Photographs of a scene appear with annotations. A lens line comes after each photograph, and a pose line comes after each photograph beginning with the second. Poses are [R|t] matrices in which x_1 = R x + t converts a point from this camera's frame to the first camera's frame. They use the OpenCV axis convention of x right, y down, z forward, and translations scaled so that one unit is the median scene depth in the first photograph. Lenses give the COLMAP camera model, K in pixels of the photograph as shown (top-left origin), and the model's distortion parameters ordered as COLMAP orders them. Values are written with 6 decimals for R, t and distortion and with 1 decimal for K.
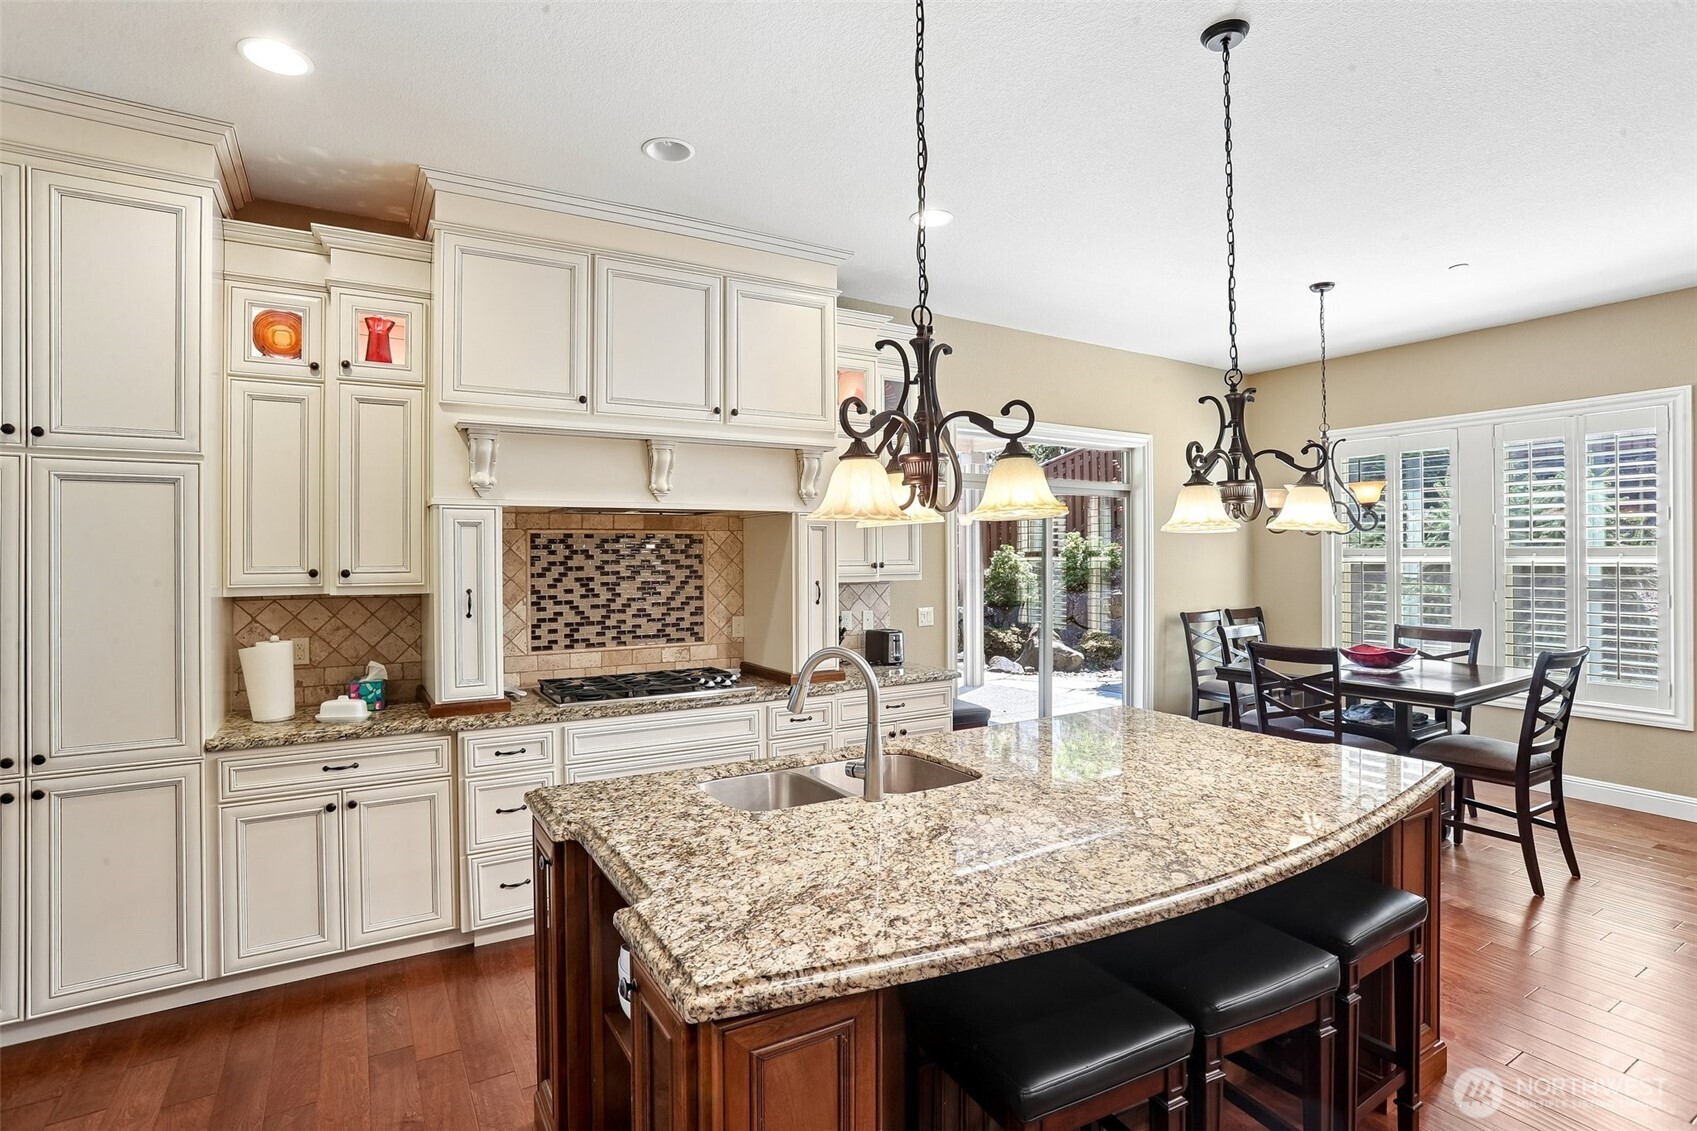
lens RADIAL K [[830.7, 0, 828.7], [0, 830.7, 555.9], [0, 0, 1]] dist [-0.077479, 0.031917]
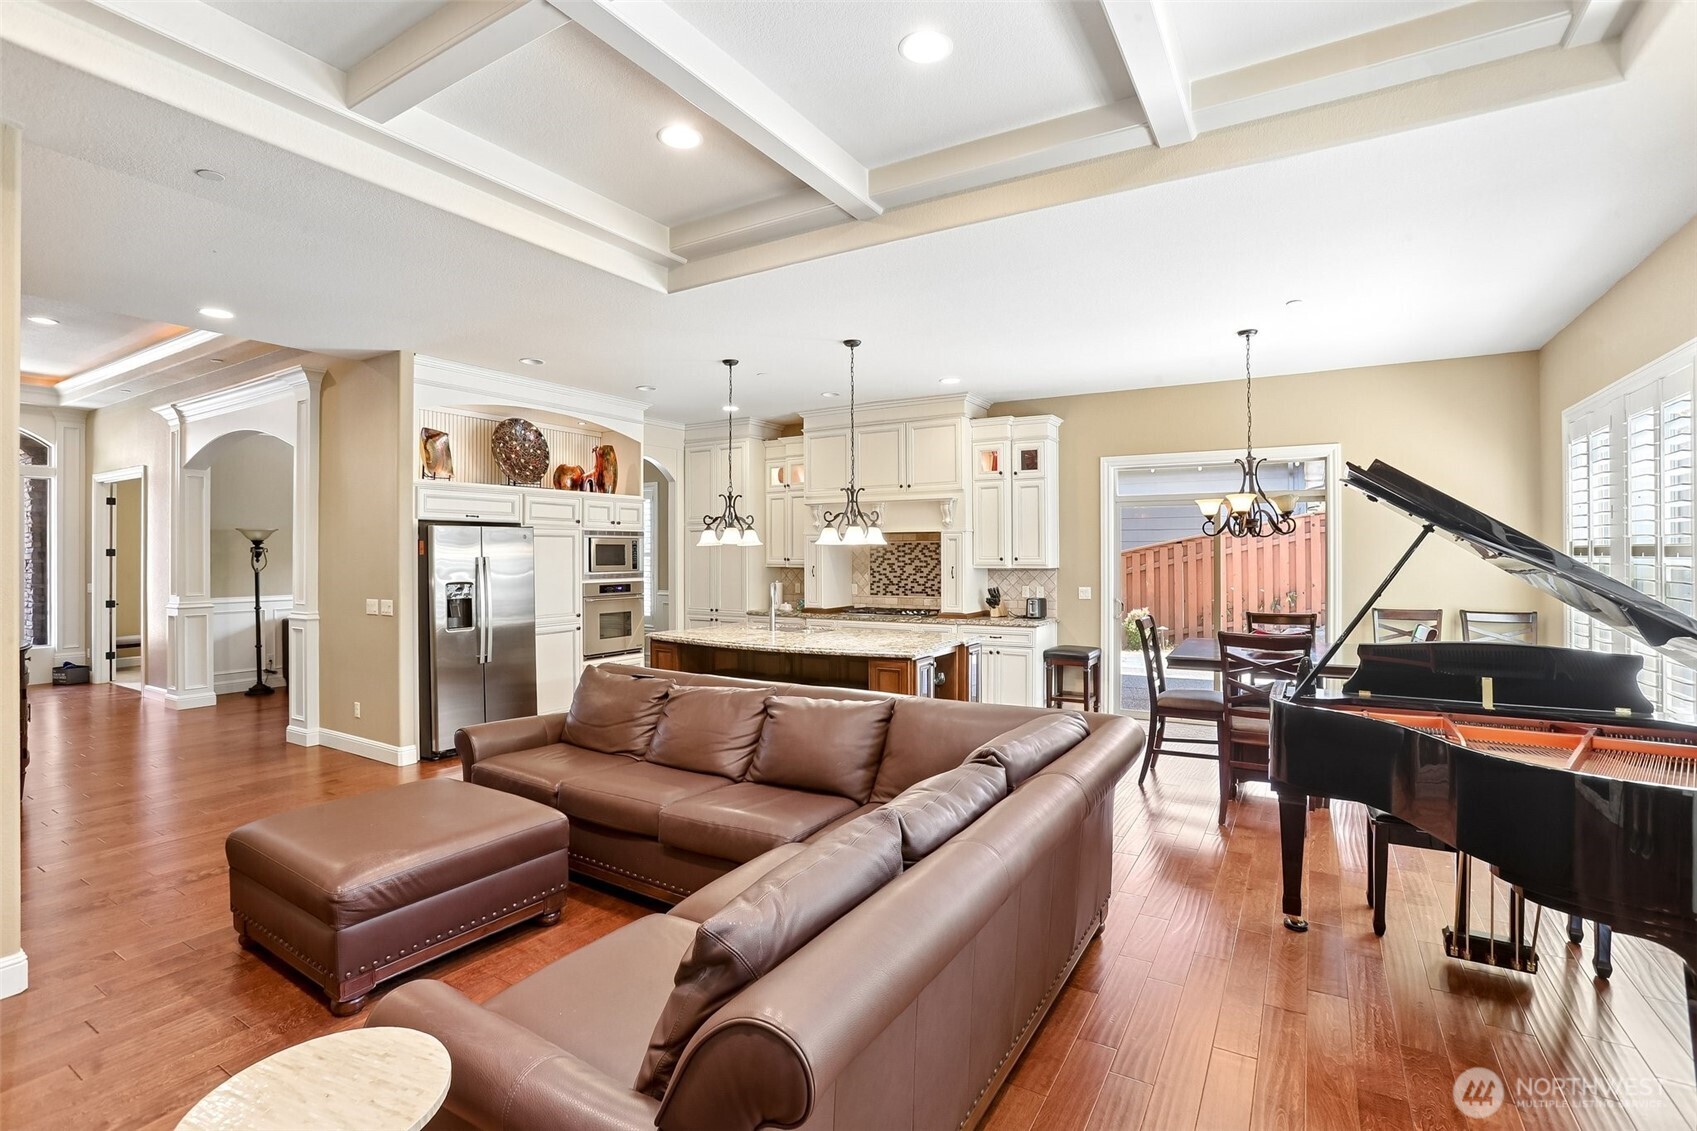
lens RADIAL K [[781.2, 0, 856.6], [0, 781.2, 568.1], [0, 0, 1]] dist [-0.015514, 0.008512]
pose [[0.479962, 0.018988, -0.877084, 1.501647], [0.001360, 0.999748, 0.022388, -0.007504], [0.877288, -0.011939, 0.479816, -0.074910]]
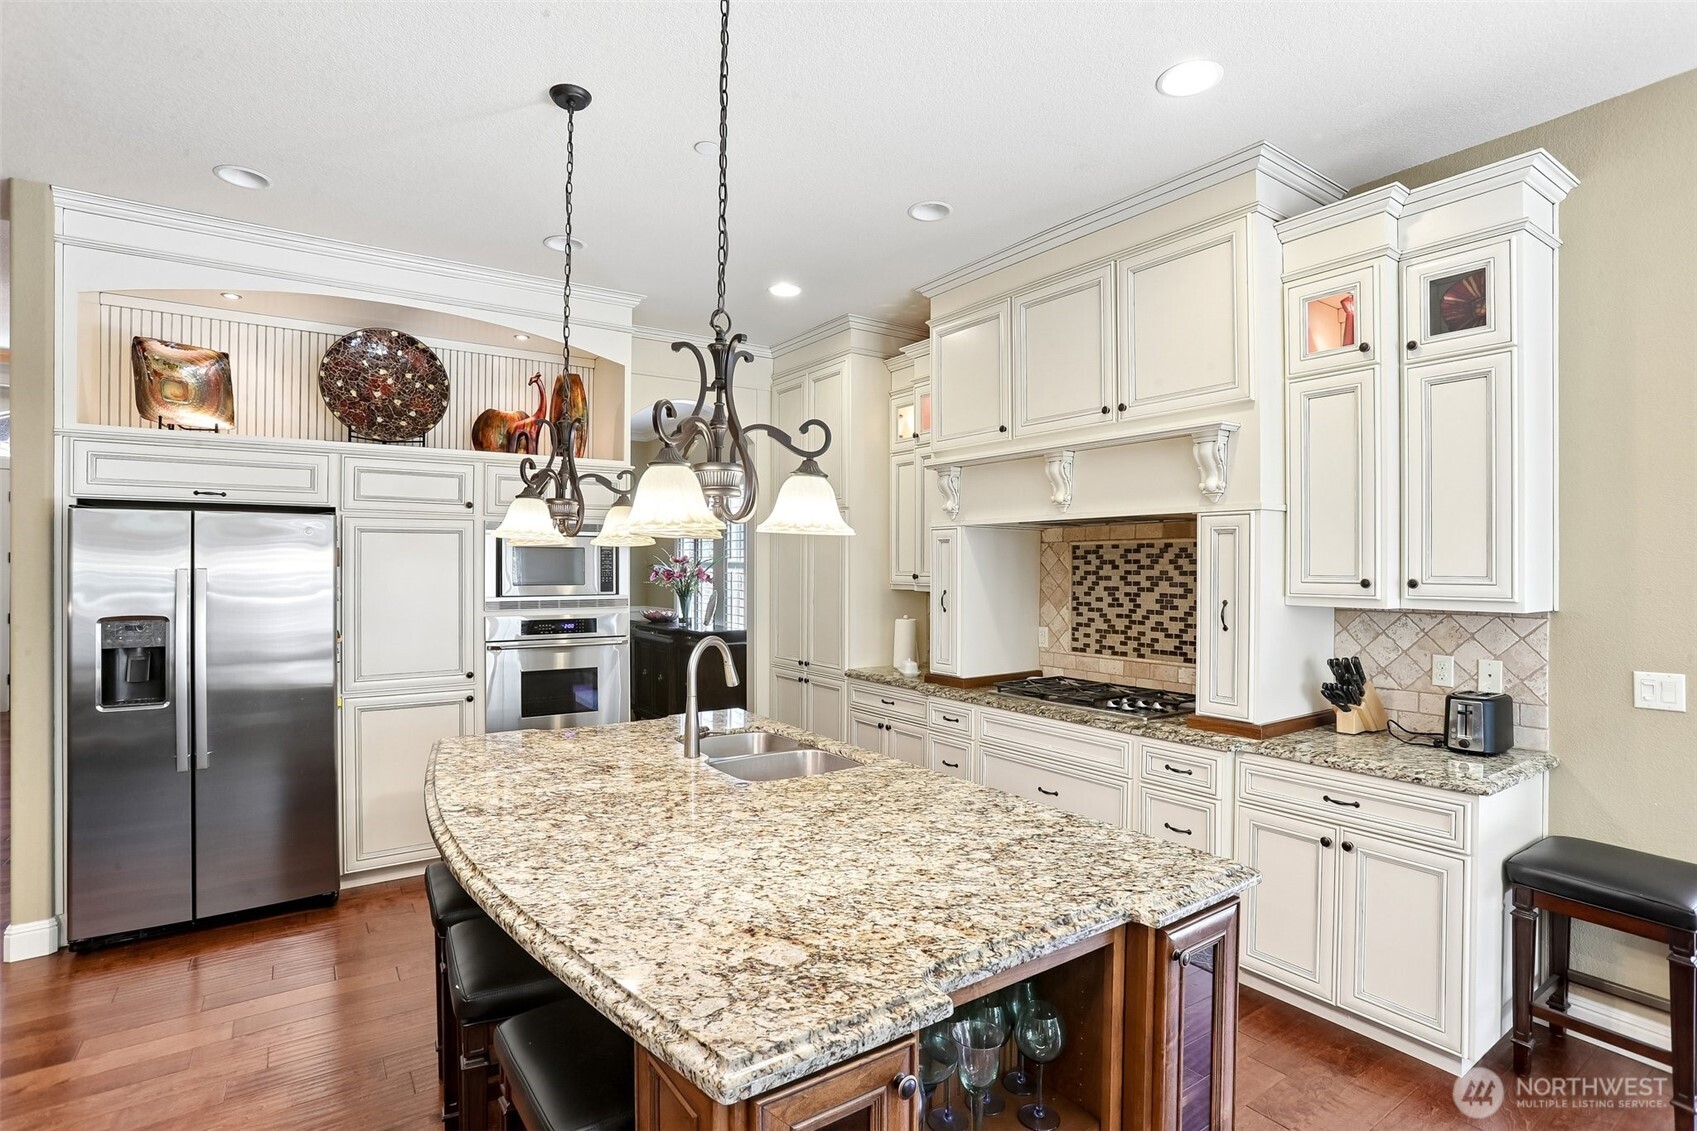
lens RADIAL K [[826.3, 0, 859.1], [0, 826.3, 572.5], [0, 0, 1]] dist [-0.067017, 0.039101]
pose [[0.076815, 0.013764, -0.996950, 0.715149], [-0.002239, 0.999905, 0.013632, -0.005202], [0.997043, 0.001185, 0.076839, 0.616709]]
